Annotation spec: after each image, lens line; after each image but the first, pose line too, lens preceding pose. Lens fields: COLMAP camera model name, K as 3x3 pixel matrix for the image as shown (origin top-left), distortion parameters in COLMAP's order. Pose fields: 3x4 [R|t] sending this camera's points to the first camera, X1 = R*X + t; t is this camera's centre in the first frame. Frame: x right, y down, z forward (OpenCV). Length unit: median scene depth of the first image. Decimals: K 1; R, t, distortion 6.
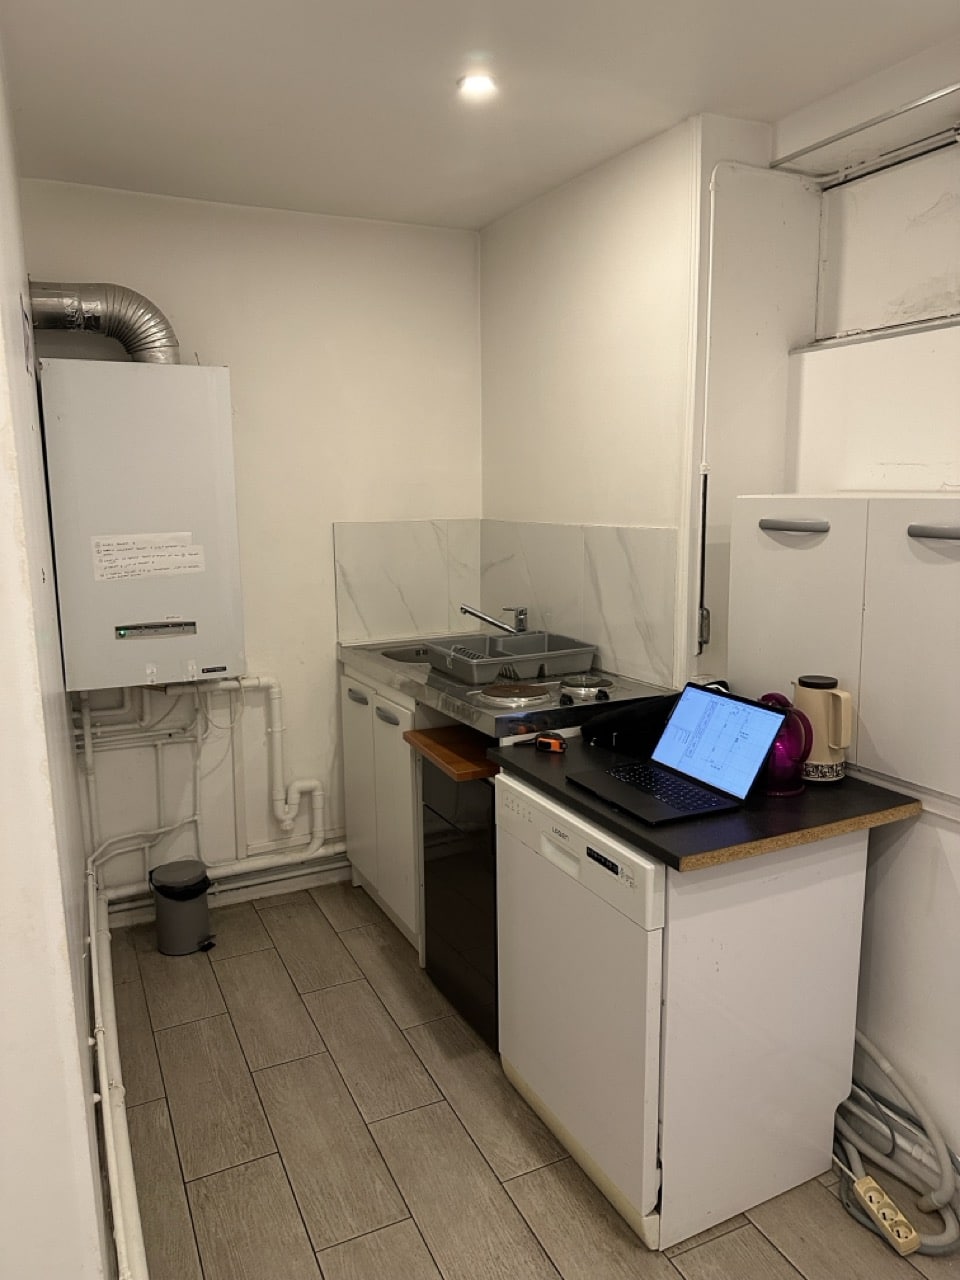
lens RADIAL K [[891.1, 0, 477.7], [0, 891.1, 635.1], [0, 0, 1]] dist [0.091331, -0.088679]
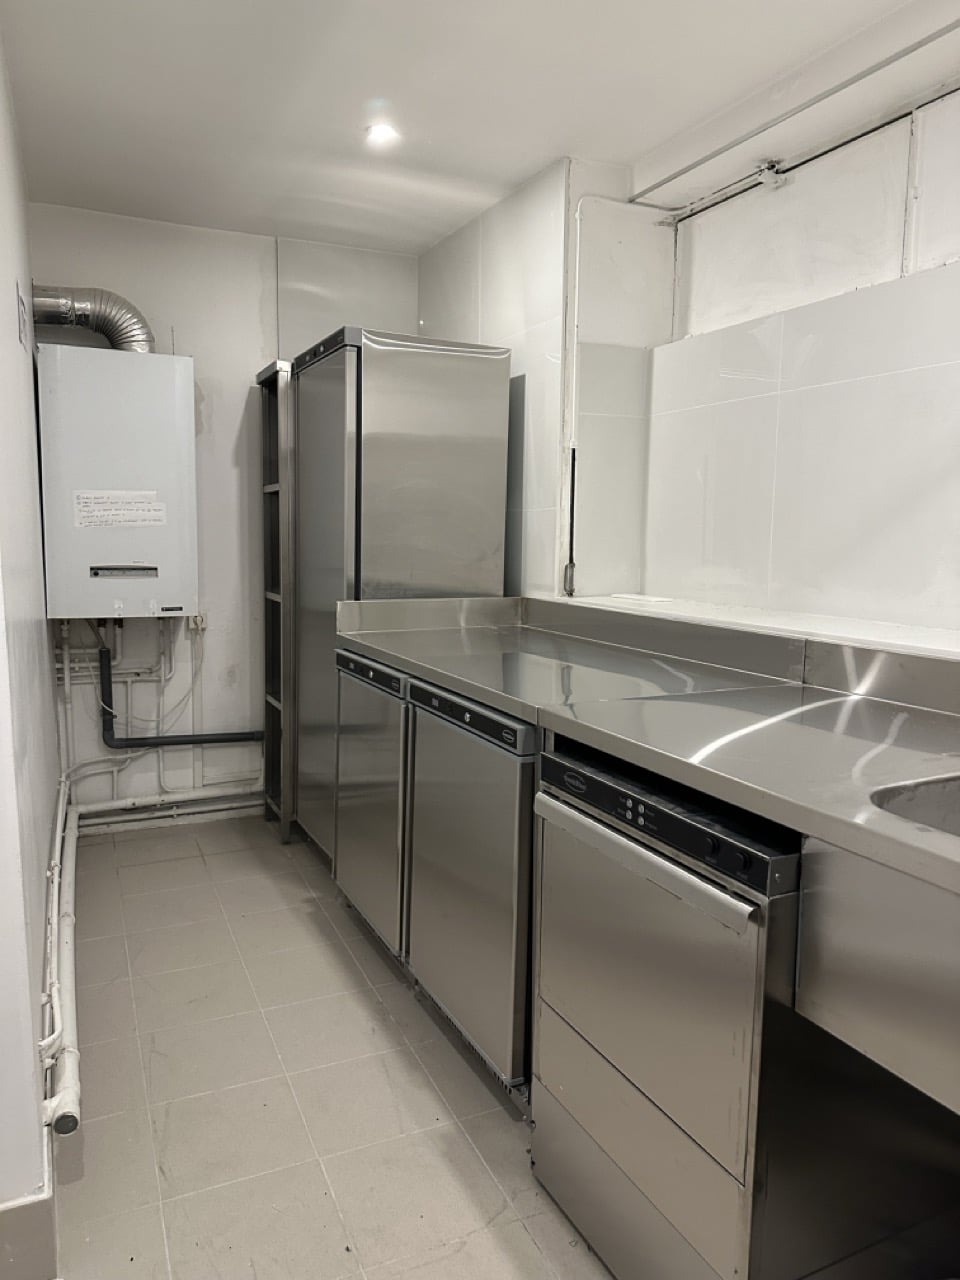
lens RADIAL K [[916.9, 0, 480.0], [0, 916.9, 640.0], [0, 0, 1]] dist [0.056906, -0.002251]
pose [[0.999539, 0.023594, -0.019093, 0.140084], [-0.024376, 0.998827, -0.041837, 0.122980], [0.018084, 0.042283, 0.998942, -0.214198]]
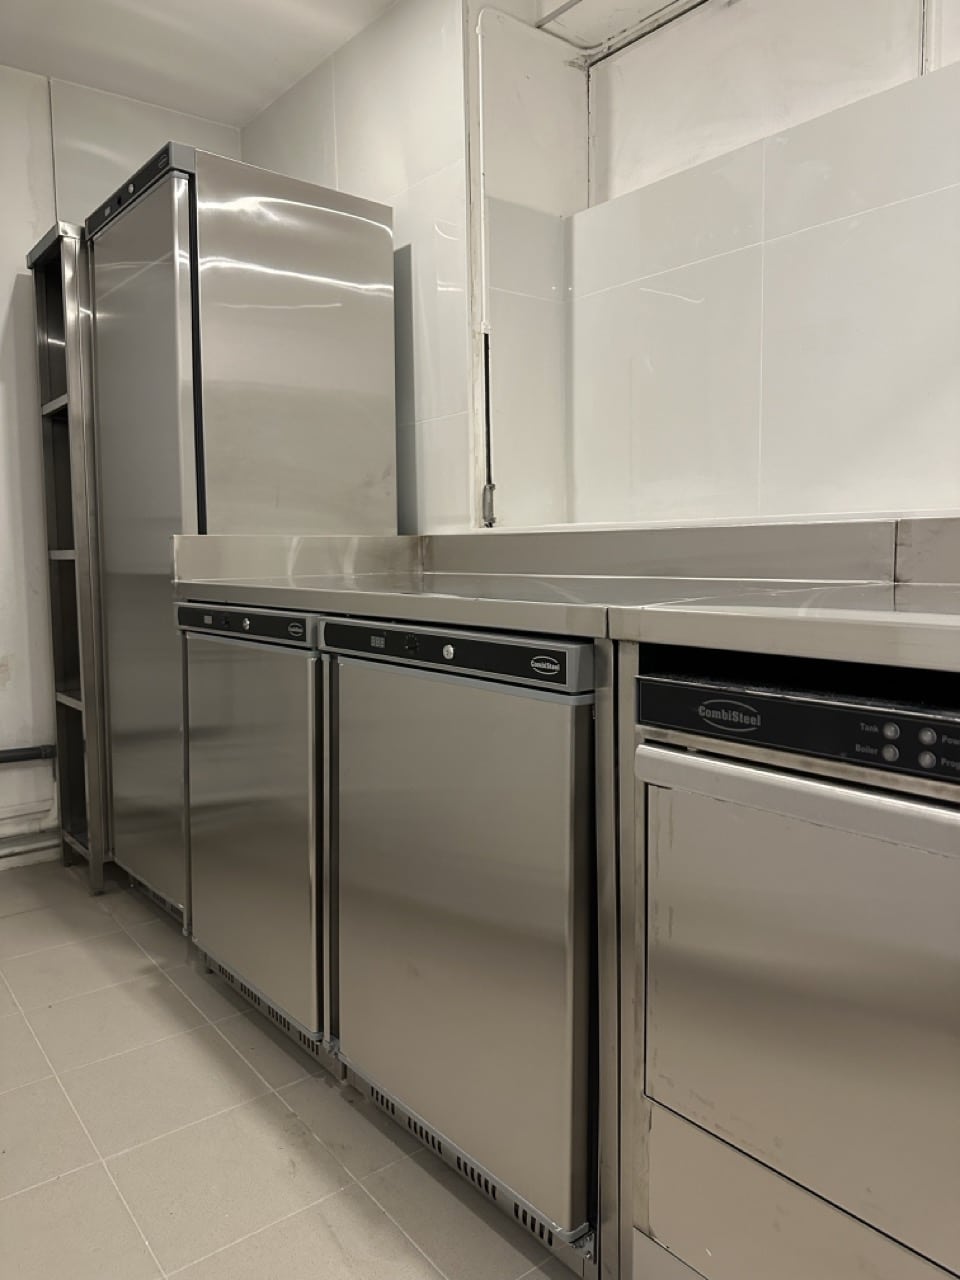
lens RADIAL K [[909.6, 0, 464.3], [0, 909.6, 641.6], [0, 0, 1]] dist [0.015240, -0.002360]
pose [[0.978090, -0.024127, 0.206781, 0.024072], [0.038814, 0.996980, -0.067266, 0.183480], [-0.204533, 0.073818, 0.976072, 0.093846]]
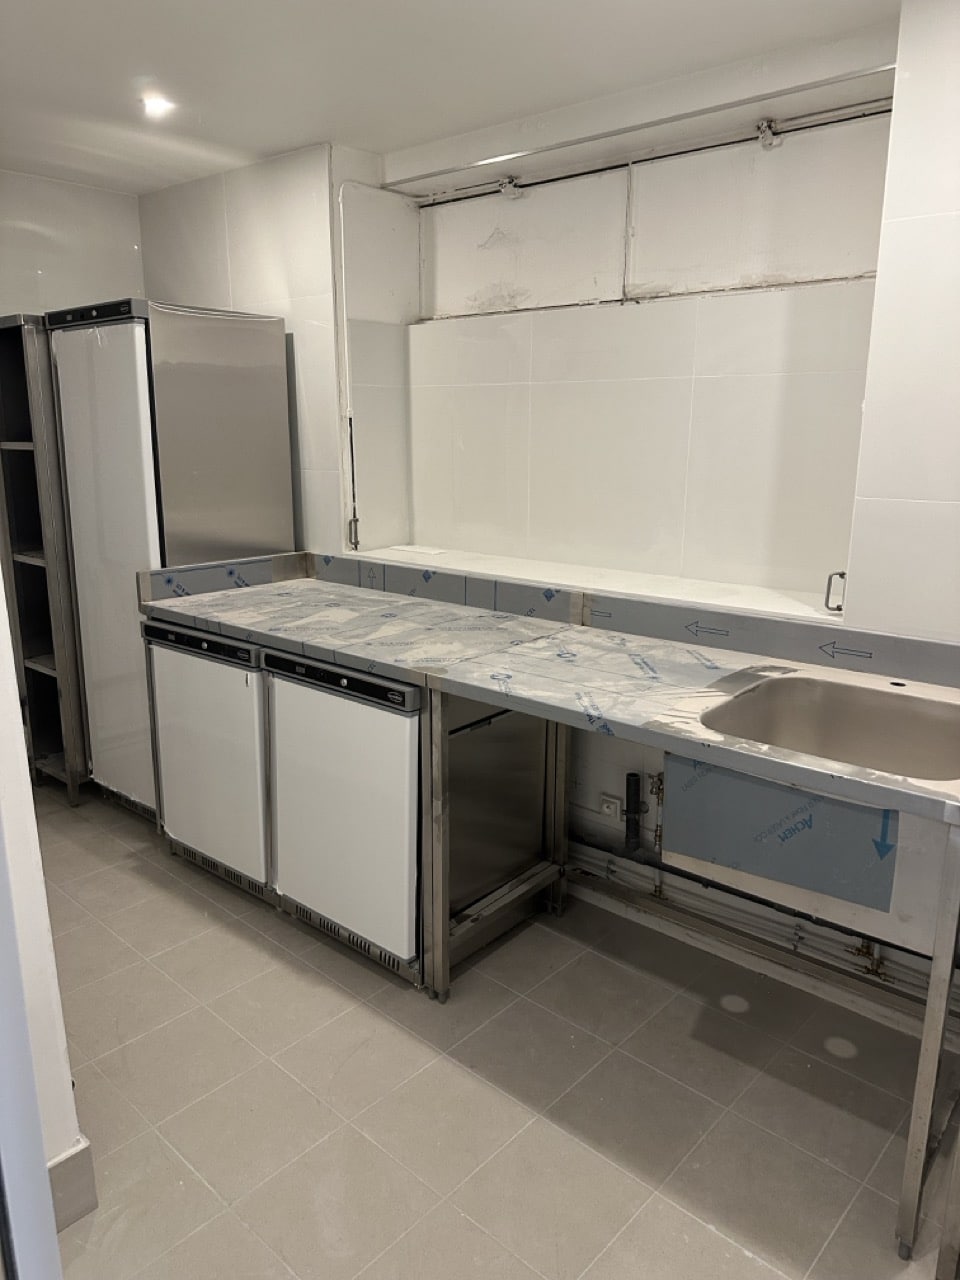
lens RADIAL K [[889.4, 0, 480.0], [0, 889.4, 640.0], [0, 0, 1]] dist [0.069683, -0.076084]
pose [[0.922706, -0.076008, 0.377936, -0.090301], [0.048082, 0.995406, 0.082800, 0.047726], [-0.382493, -0.058228, 0.922122, -0.297494]]
